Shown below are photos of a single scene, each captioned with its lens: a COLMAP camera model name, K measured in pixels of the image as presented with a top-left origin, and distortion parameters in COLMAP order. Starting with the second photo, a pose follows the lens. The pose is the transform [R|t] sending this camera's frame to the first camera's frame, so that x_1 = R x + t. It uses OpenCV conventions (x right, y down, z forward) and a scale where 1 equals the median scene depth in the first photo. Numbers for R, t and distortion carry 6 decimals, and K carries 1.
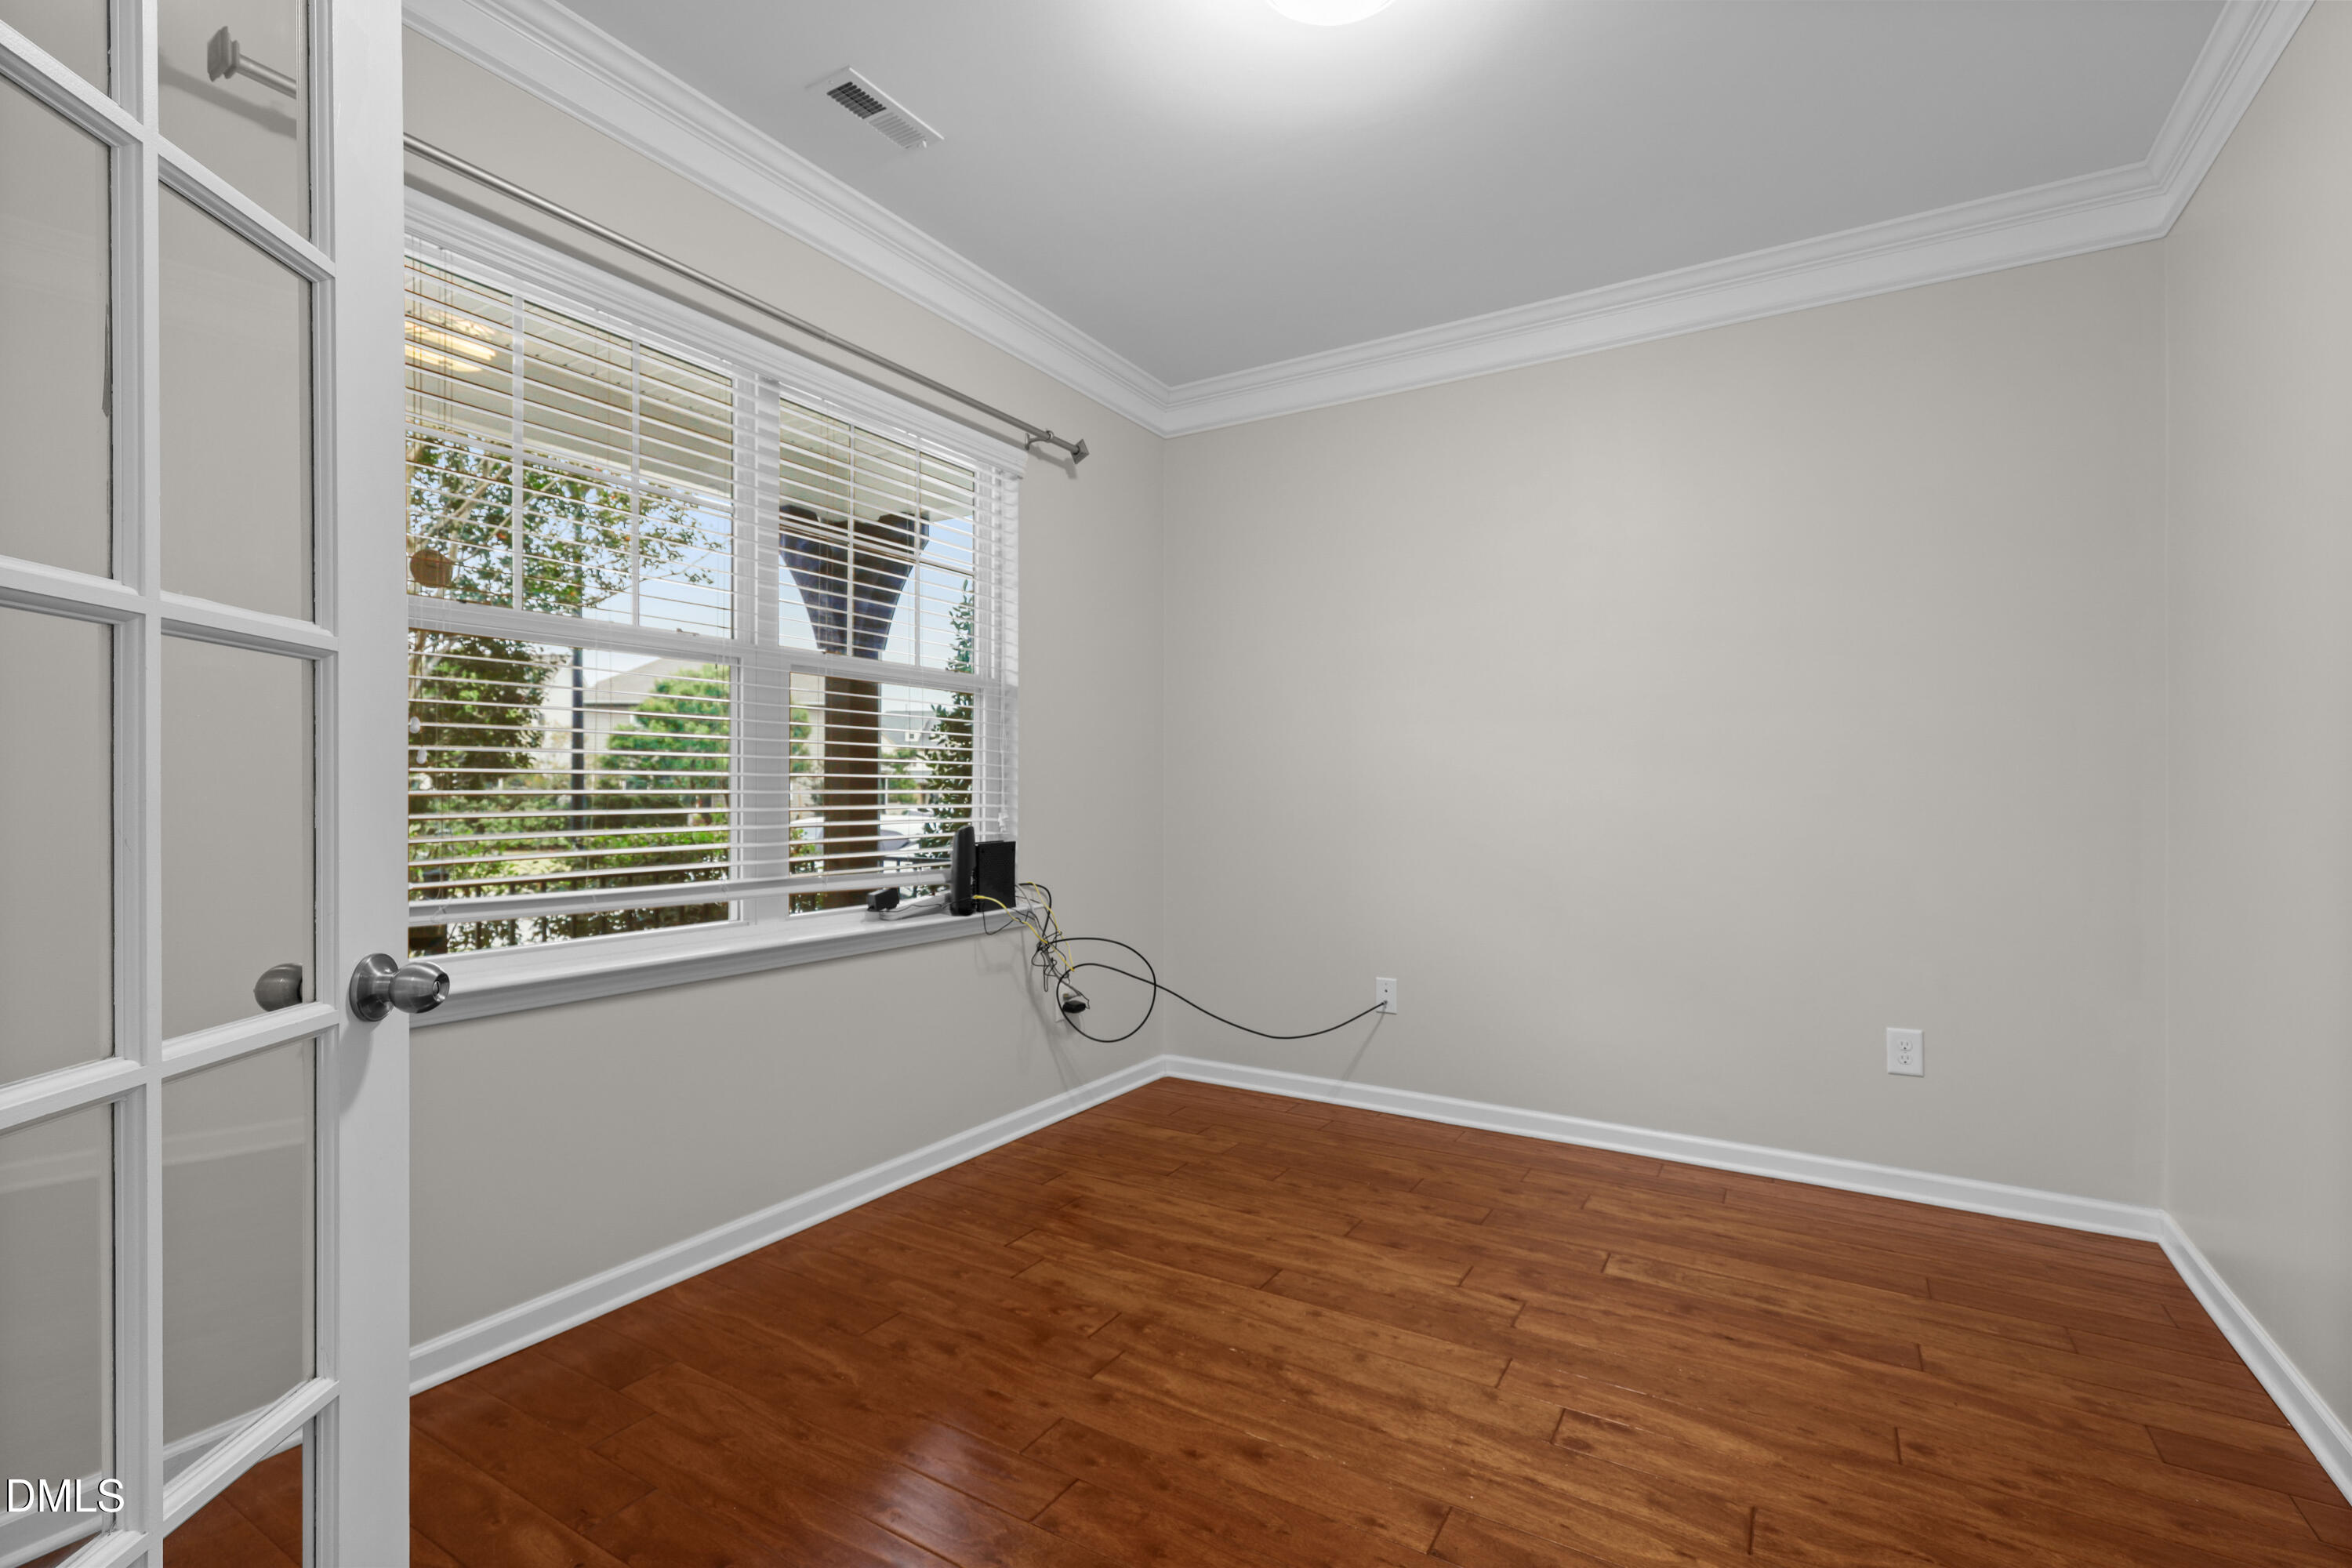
lens RADIAL K [[1064.5, 0, 1181.9], [0, 1064.5, 788.3], [0, 0, 1]] dist [-0.000979, -0.001282]
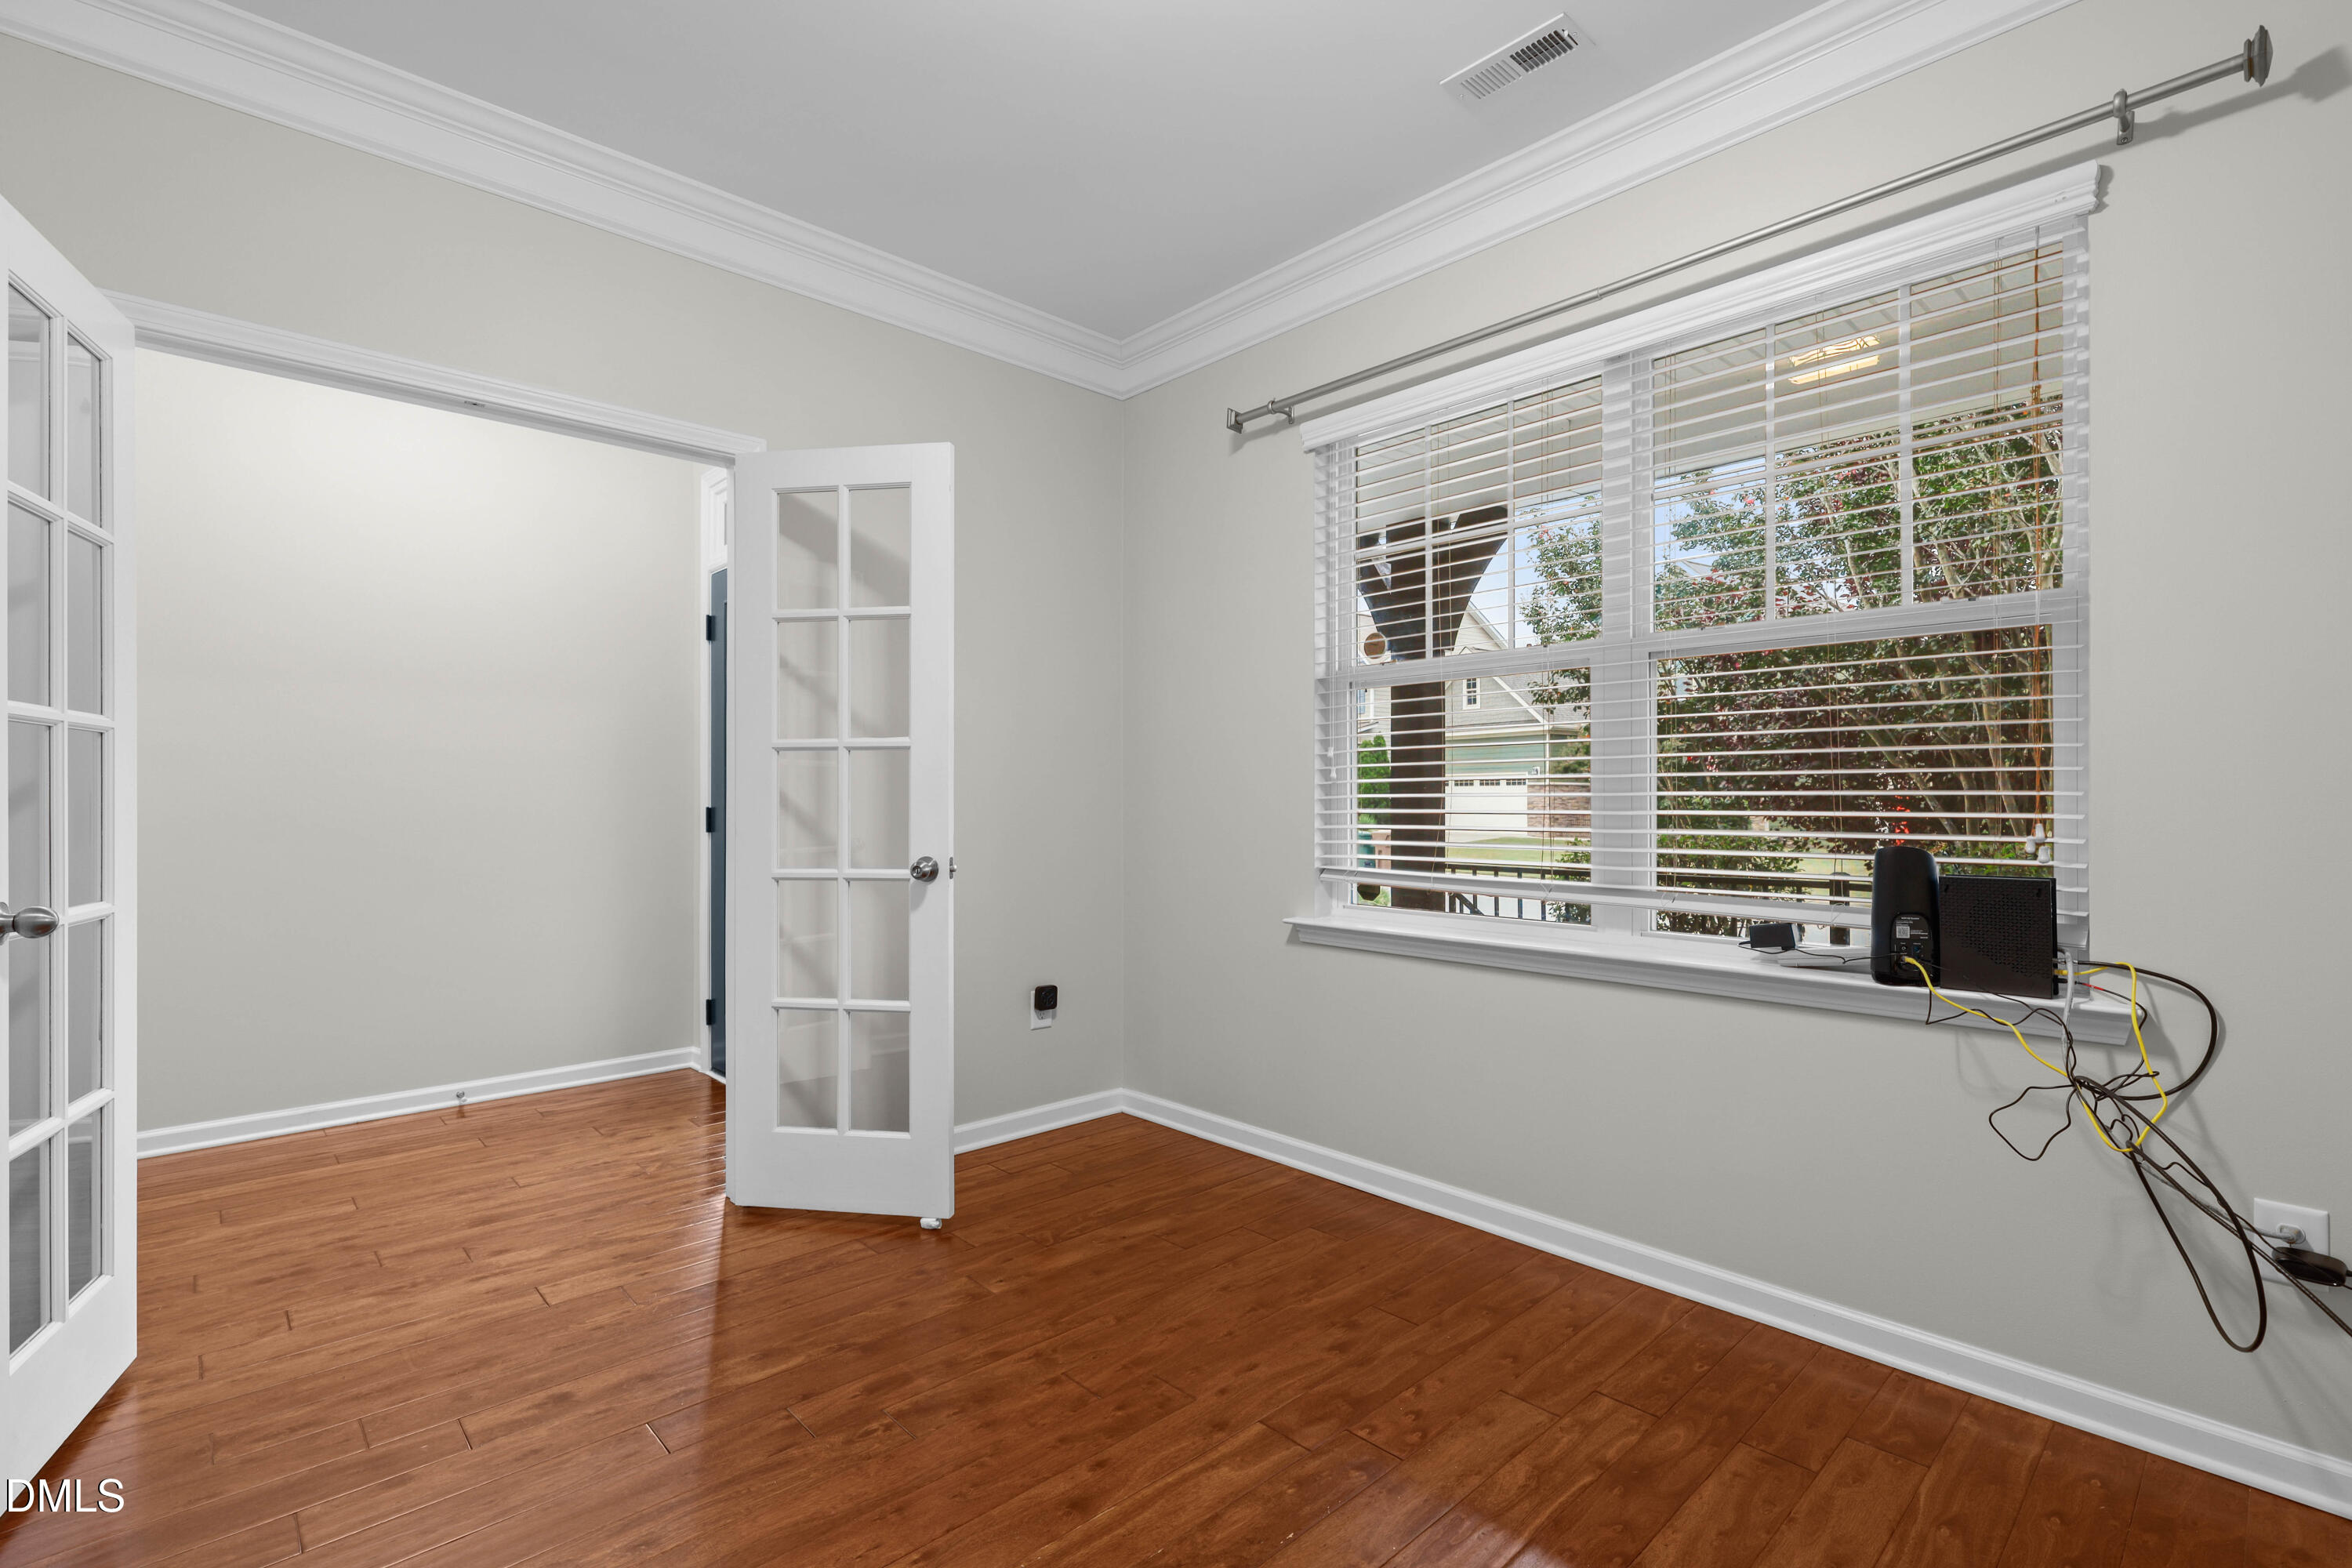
lens RADIAL K [[1064.5, 0, 1183.2], [0, 1064.5, 796.0], [0, 0, 1]] dist [-0.000979, -0.001282]
pose [[-0.264805, -0.006457, -0.964280, 0.731479], [-0.000818, 0.999979, -0.006471, 0.013511], [0.964302, -0.000924, -0.264805, 1.042816]]
